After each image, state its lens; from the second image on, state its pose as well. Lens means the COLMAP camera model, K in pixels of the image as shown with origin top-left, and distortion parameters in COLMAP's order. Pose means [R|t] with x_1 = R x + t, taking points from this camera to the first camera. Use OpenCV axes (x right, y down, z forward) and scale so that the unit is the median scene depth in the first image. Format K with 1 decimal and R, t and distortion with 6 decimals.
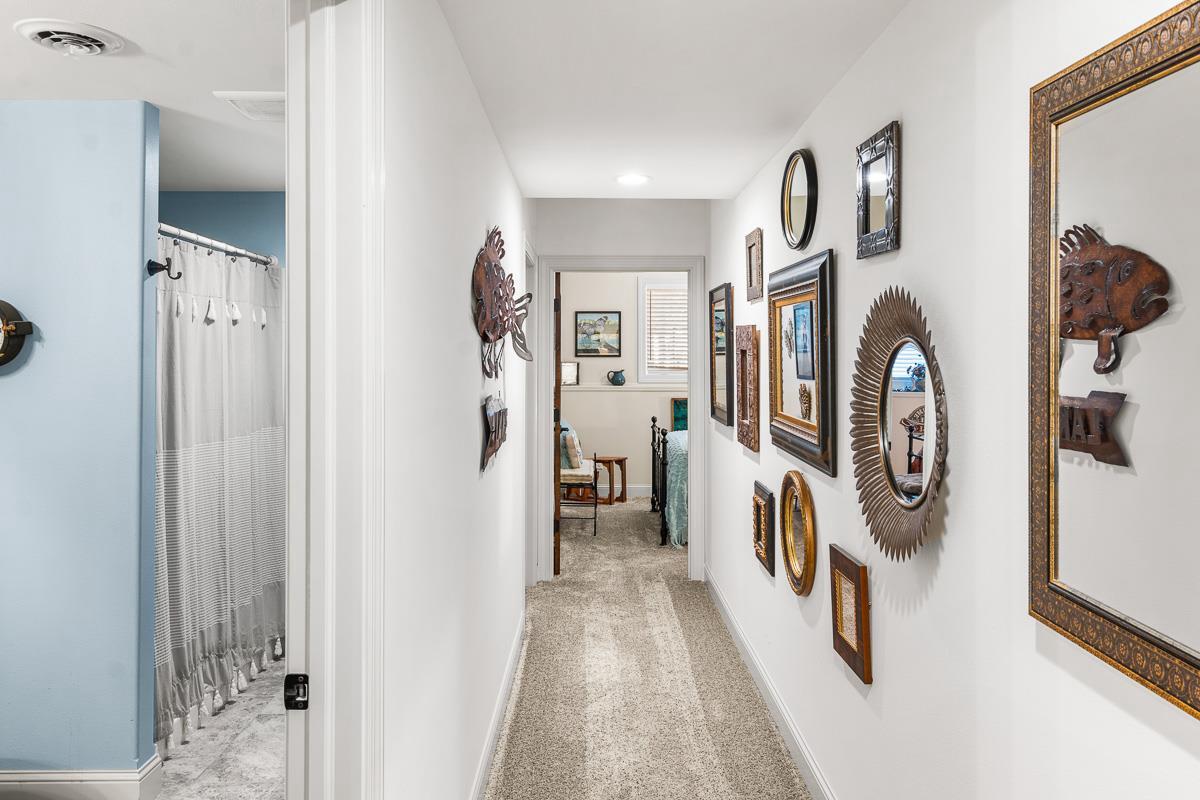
lens RADIAL K [[906.1, 0, 600.0], [0, 906.1, 400.0], [0, 0, 1]] dist [0.000121, -0.000020]
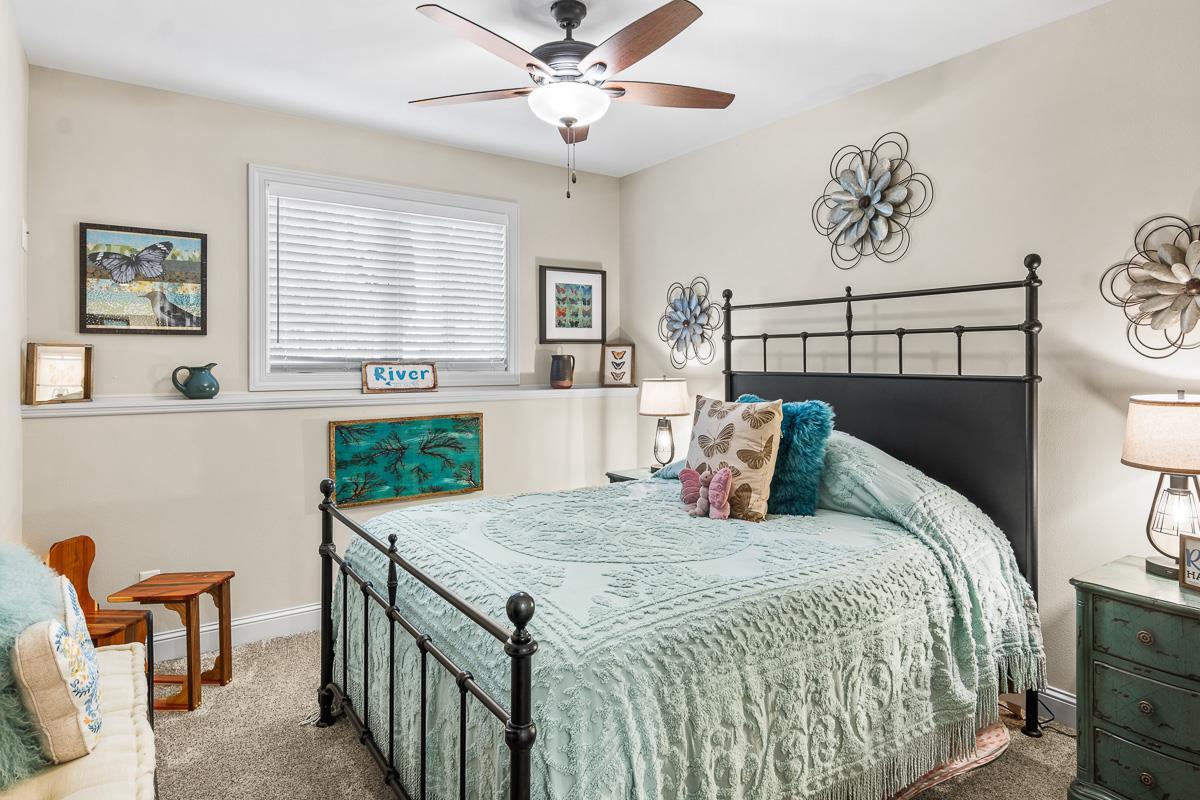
lens RADIAL K [[676.3, 0, 599.7], [0, 676.3, 366.4], [0, 0, 1]] dist [-0.003543, -0.001360]
pose [[0.817839, -0.004465, 0.575429, -0.010591], [0.025709, 0.999255, -0.028786, -0.017361], [-0.574872, 0.038336, 0.817345, 0.615348]]
